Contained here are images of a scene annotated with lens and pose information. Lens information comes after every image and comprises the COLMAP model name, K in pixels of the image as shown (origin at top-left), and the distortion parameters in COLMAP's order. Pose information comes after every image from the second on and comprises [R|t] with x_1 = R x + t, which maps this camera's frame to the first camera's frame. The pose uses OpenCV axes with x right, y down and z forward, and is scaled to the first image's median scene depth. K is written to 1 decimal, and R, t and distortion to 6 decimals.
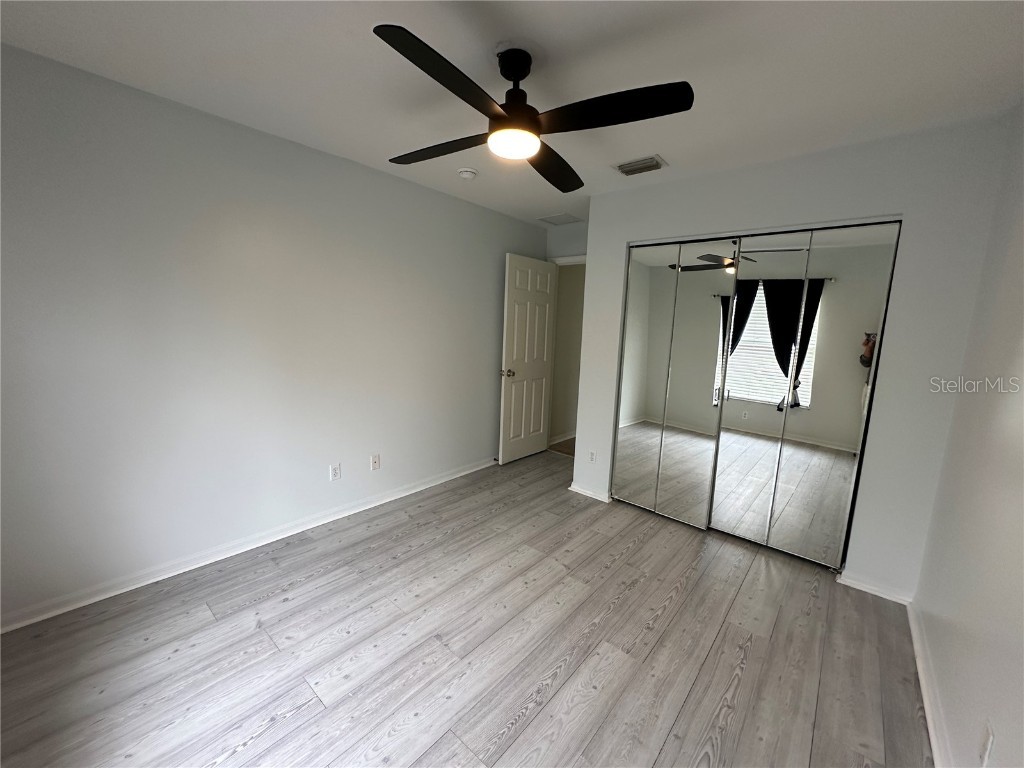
lens RADIAL K [[407.8, 0, 511.8], [0, 407.8, 384.6], [0, 0, 1]] dist [-0.005536, 0.001354]
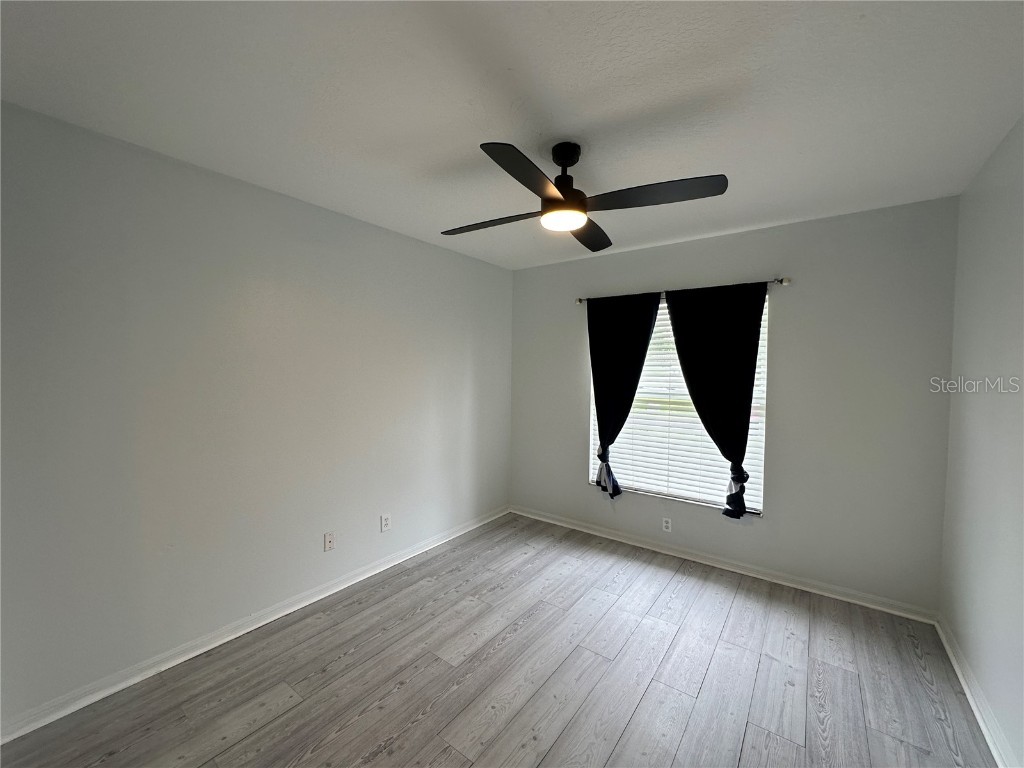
lens RADIAL K [[407.8, 0, 512.3], [0, 407.8, 384.1], [0, 0, 1]] dist [-0.005536, 0.001354]
pose [[-0.996836, -0.042808, -0.066974, 0.180547], [-0.053840, 0.983498, 0.172723, -0.289010], [0.058475, 0.175782, -0.982691, 1.925138]]
